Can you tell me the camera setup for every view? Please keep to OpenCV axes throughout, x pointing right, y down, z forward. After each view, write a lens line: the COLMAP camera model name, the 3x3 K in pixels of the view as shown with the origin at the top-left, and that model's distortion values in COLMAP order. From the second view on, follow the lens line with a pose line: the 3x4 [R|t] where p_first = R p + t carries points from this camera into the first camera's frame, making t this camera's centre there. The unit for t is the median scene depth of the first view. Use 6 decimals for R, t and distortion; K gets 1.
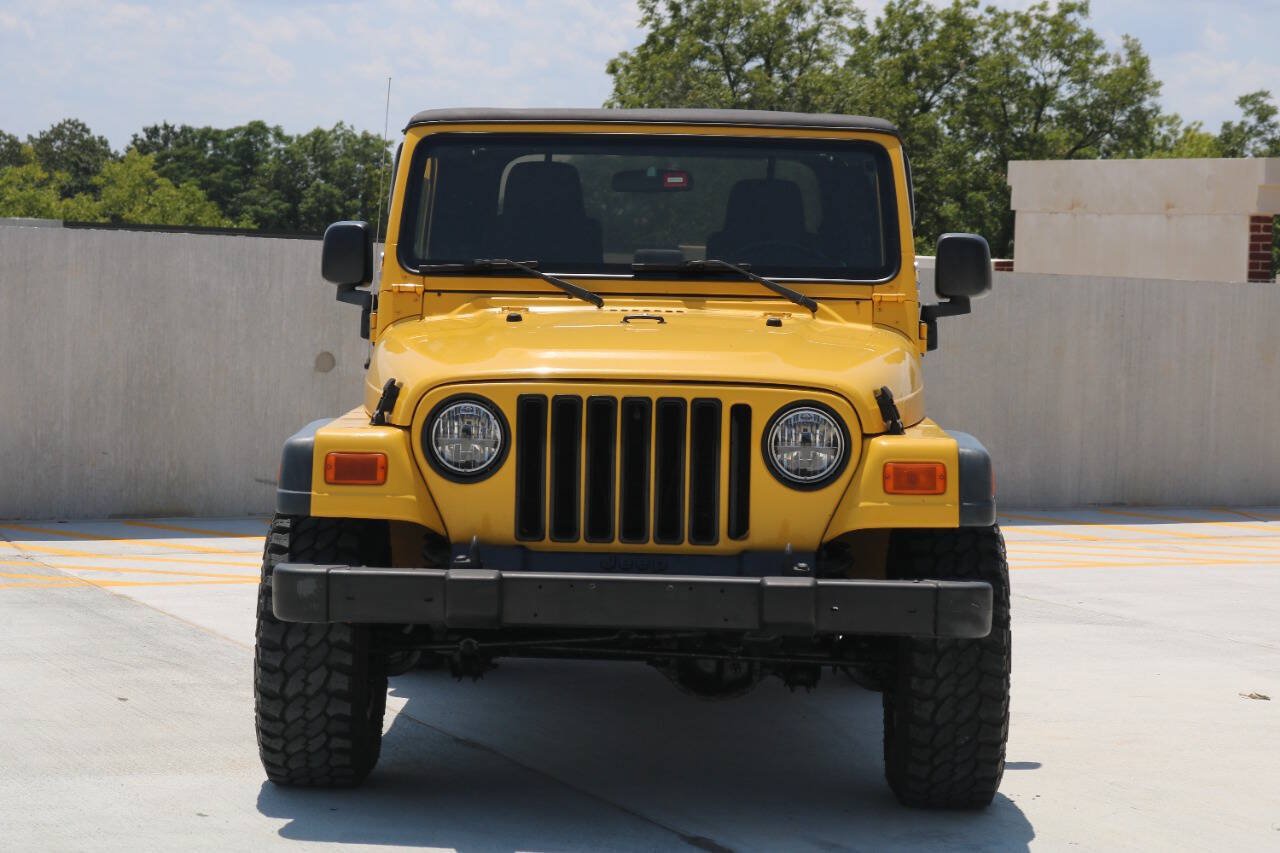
lens RADIAL K [[3077.4, 0, 644.4], [0, 3077.4, 394.6], [0, 0, 1]] dist [0.005029, 0.241463]
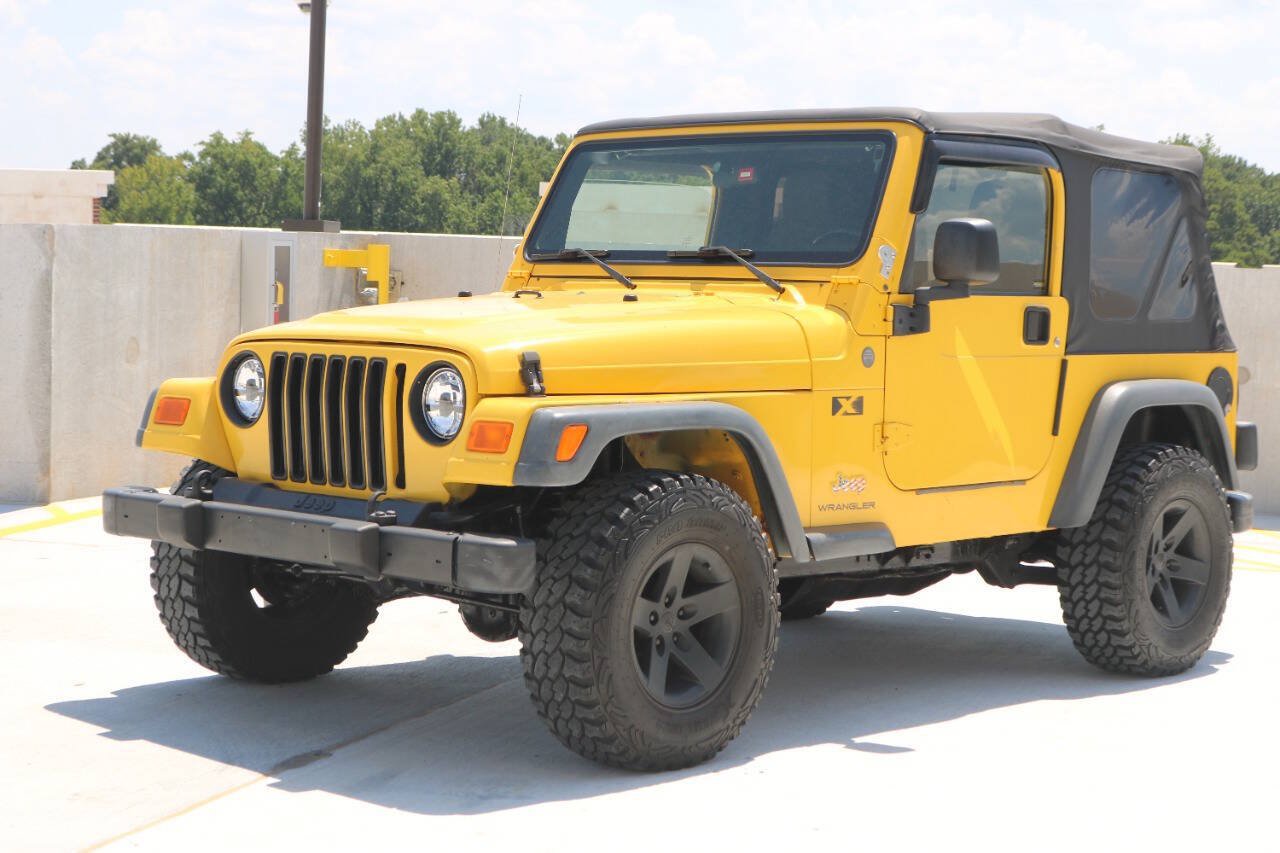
lens RADIAL K [[2357.9, 0, 640.0], [0, 2357.9, 426.5], [0, 0, 1]] dist [-0.009442, -0.053030]
pose [[0.740701, 0.036545, -0.670840, 0.646354], [-0.037833, 0.999204, 0.012660, 0.011422], [0.670768, 0.016003, 0.741494, 0.434900]]
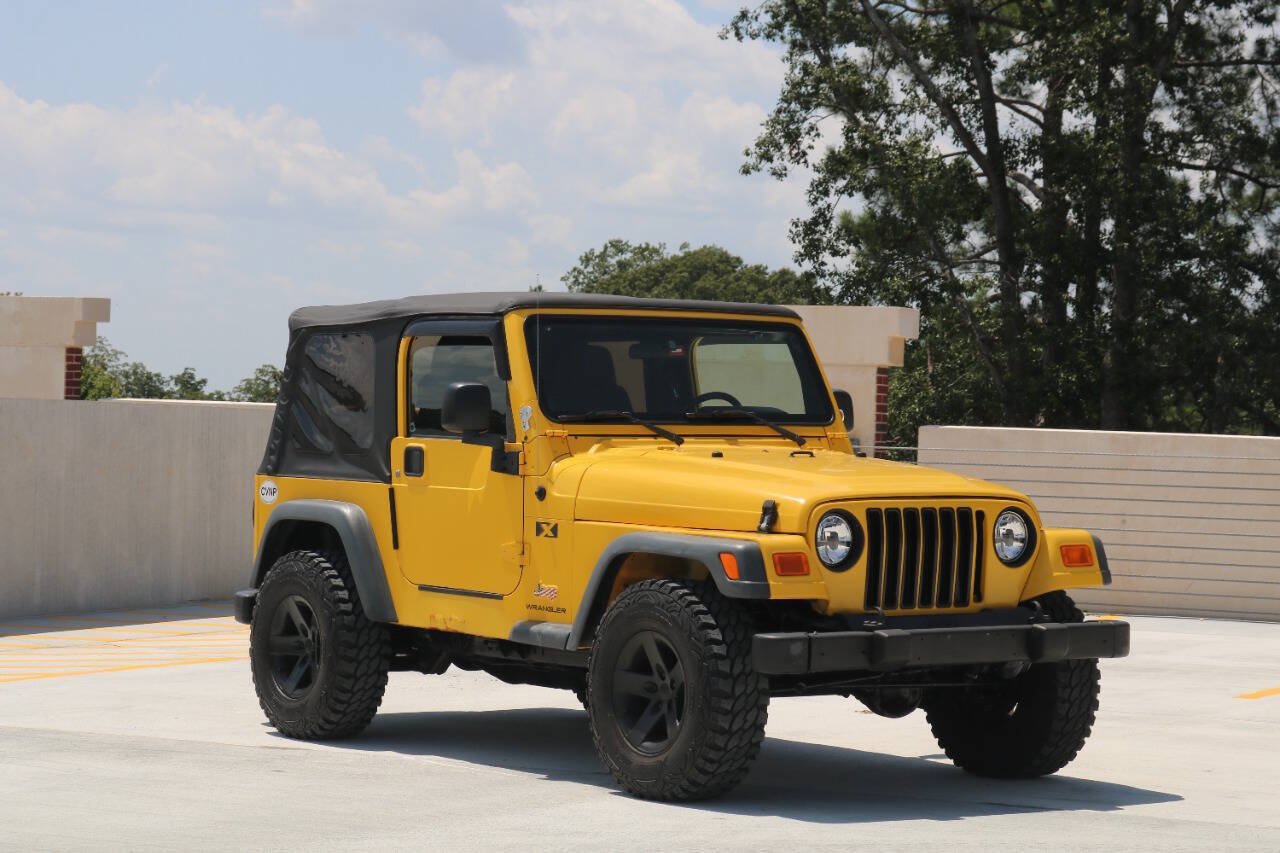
lens RADIAL K [[3077.4, 0, 644.4], [0, 3077.4, 394.6], [0, 0, 1]] dist [0.005029, 0.241463]
pose [[0.792723, -0.006596, 0.609547, -0.992059], [0.027665, 0.999300, -0.025164, -0.019701], [-0.608954, 0.036811, 0.792351, -0.080260]]
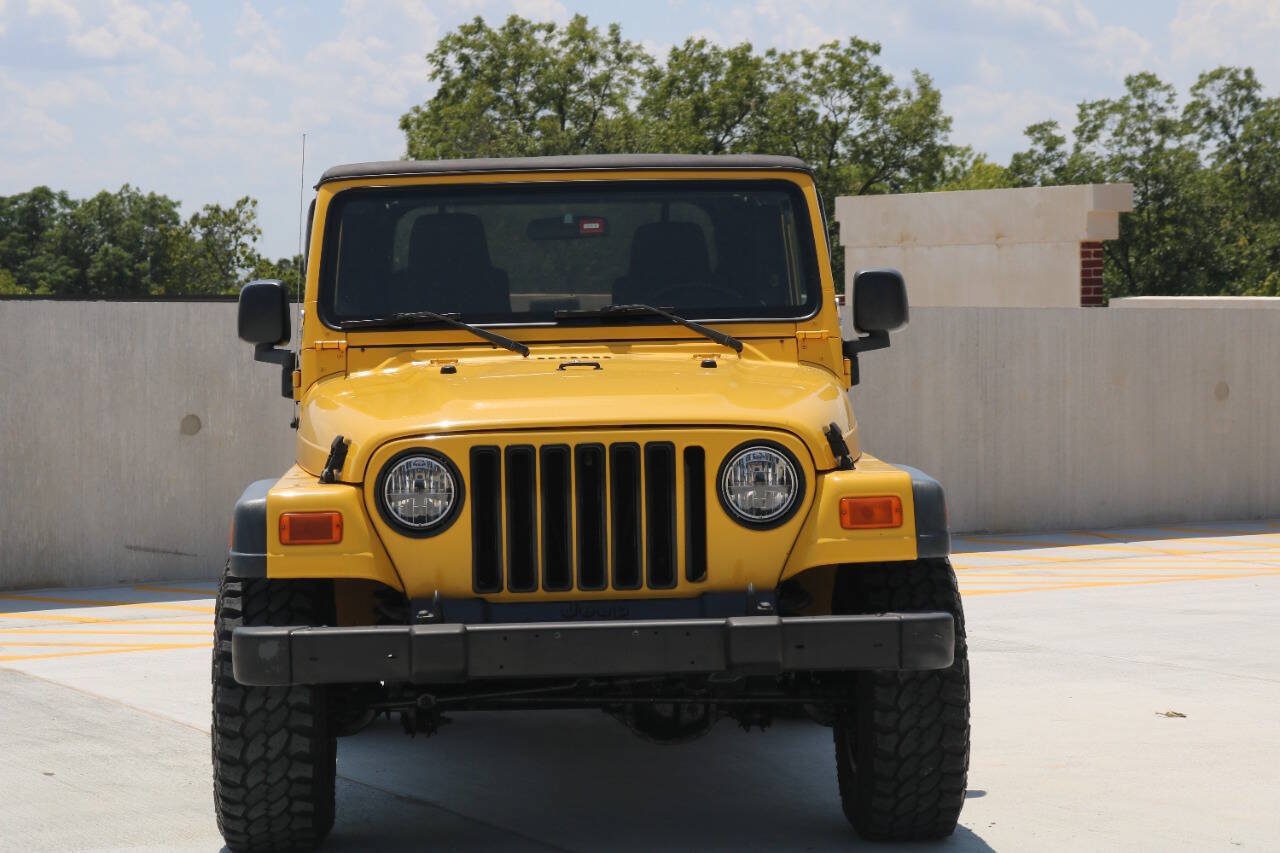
lens RADIAL K [[3077.4, 0, 644.4], [0, 3077.4, 394.6], [0, 0, 1]] dist [0.005029, 0.241463]
pose [[0.996826, -0.042149, 0.067542, -0.050922], [0.043178, 0.998971, -0.013848, -0.000524], [-0.066889, 0.016721, 0.997620, 0.002997]]
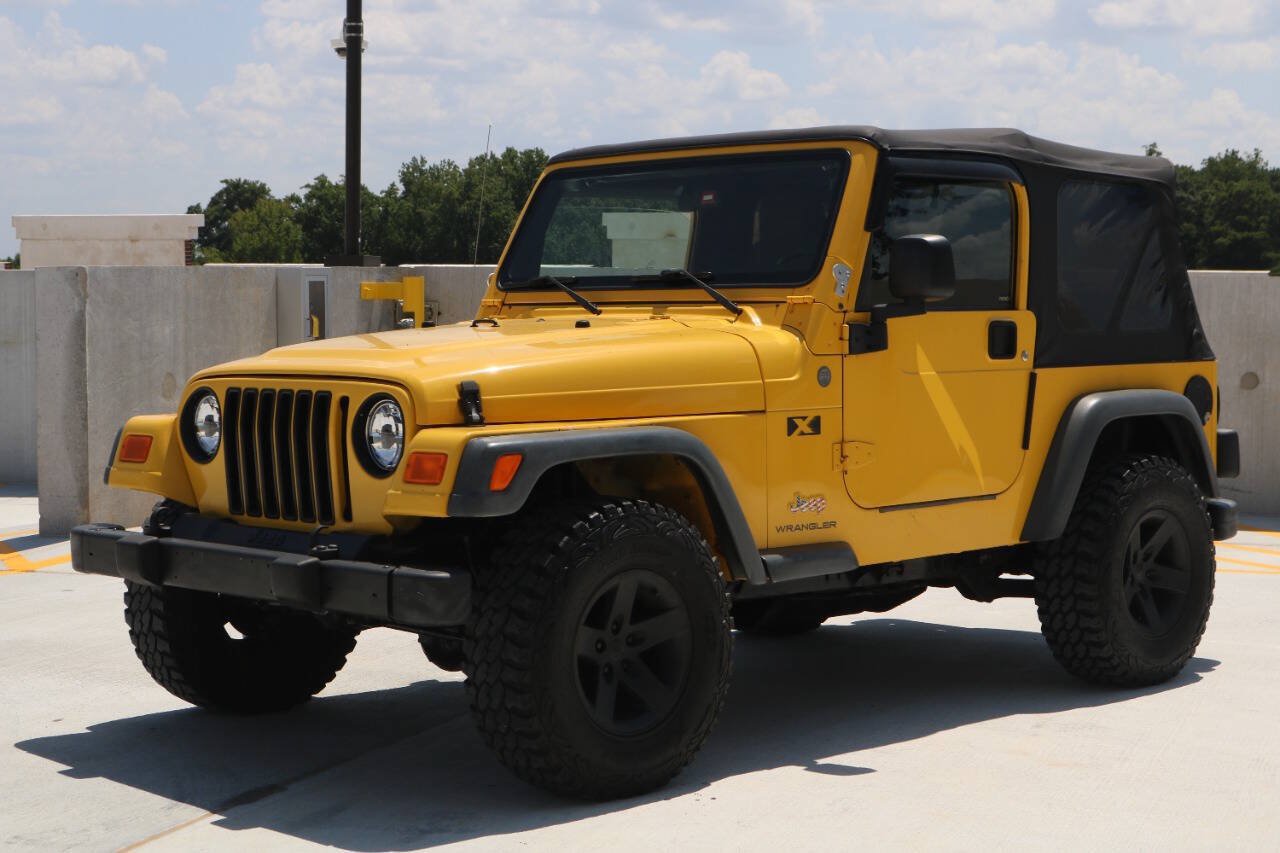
lens RADIAL K [[2217.5, 0, 640.0], [0, 2217.5, 426.5], [0, 0, 1]] dist [-0.029991, -0.031391]
pose [[0.714179, 0.013109, -0.699840, 0.647277], [-0.011431, 0.999910, 0.007066, 0.006920], [0.699869, 0.002953, 0.714265, 0.508150]]
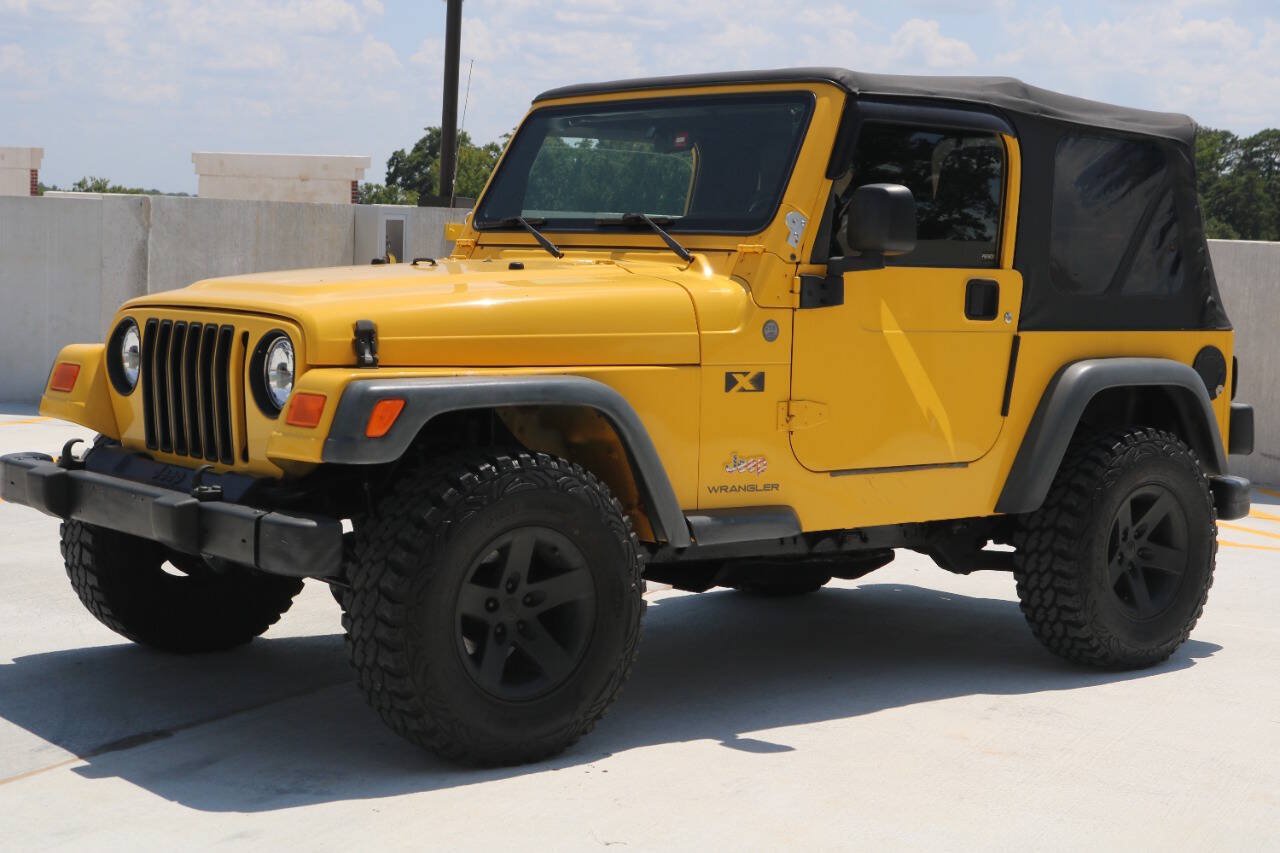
lens RADIAL K [[2114.3, 0, 640.0], [0, 2114.3, 426.5], [0, 0, 1]] dist [-0.029095, -0.087803]
pose [[0.651107, 0.059583, -0.756644, 0.654620], [-0.050896, 0.998097, 0.034800, 0.003420], [0.757278, 0.015852, 0.652900, 0.627758]]
